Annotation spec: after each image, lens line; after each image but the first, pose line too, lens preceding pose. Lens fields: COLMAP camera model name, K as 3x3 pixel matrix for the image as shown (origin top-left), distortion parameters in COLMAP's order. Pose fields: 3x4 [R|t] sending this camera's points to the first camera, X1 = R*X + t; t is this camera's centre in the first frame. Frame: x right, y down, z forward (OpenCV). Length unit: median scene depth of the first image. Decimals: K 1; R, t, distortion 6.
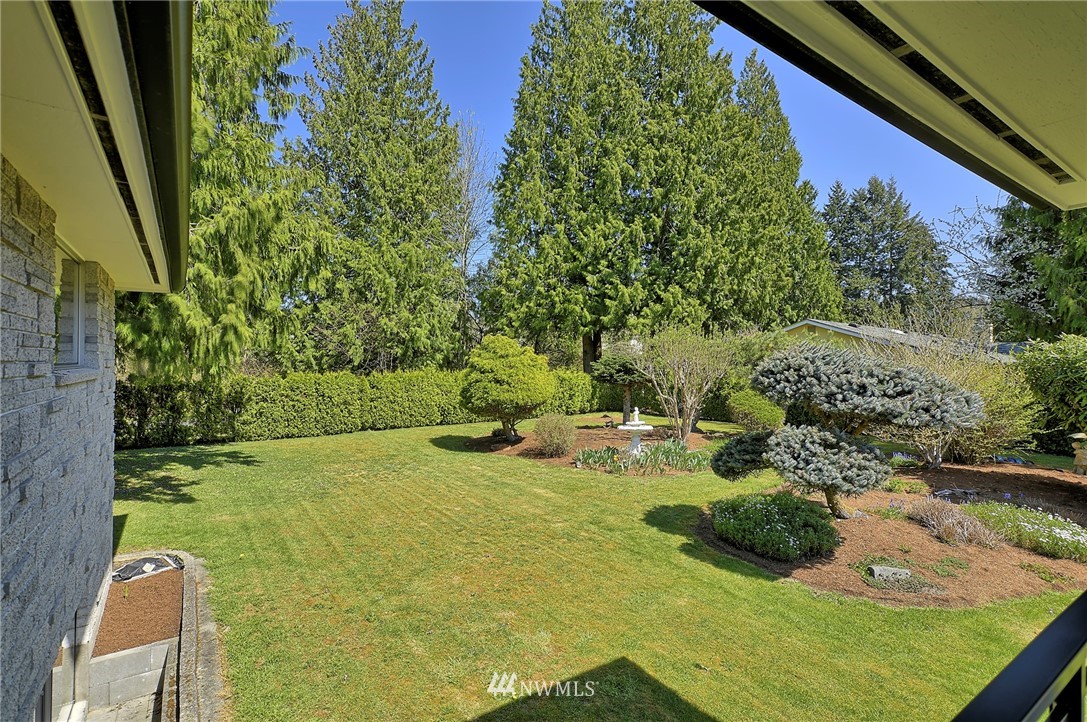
lens RADIAL K [[525.7, 0, 537.9], [0, 525.7, 356.7], [0, 0, 1]] dist [-0.020593, 0.016324]
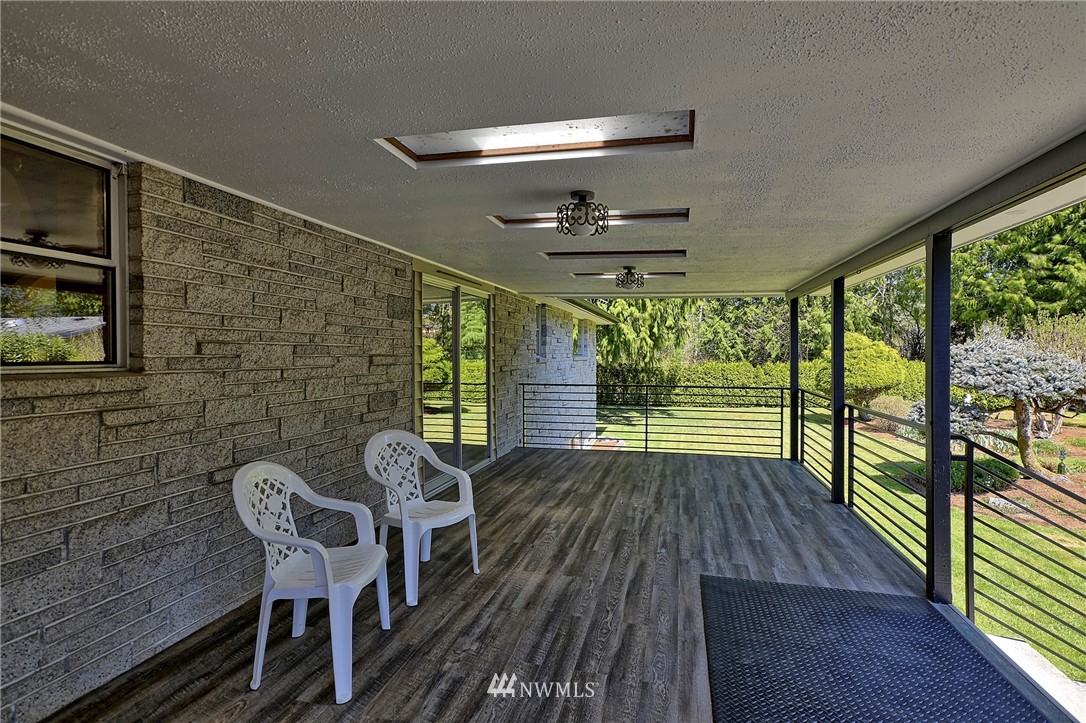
lens RADIAL K [[525.2, 0, 544.7], [0, 525.2, 359.4], [0, 0, 1]] dist [-0.020593, 0.016324]
pose [[0.664842, 0.004706, -0.746969, 0.209621], [0.008482, 0.999868, 0.013849, -0.001435], [0.746936, -0.015543, 0.664714, -0.200042]]
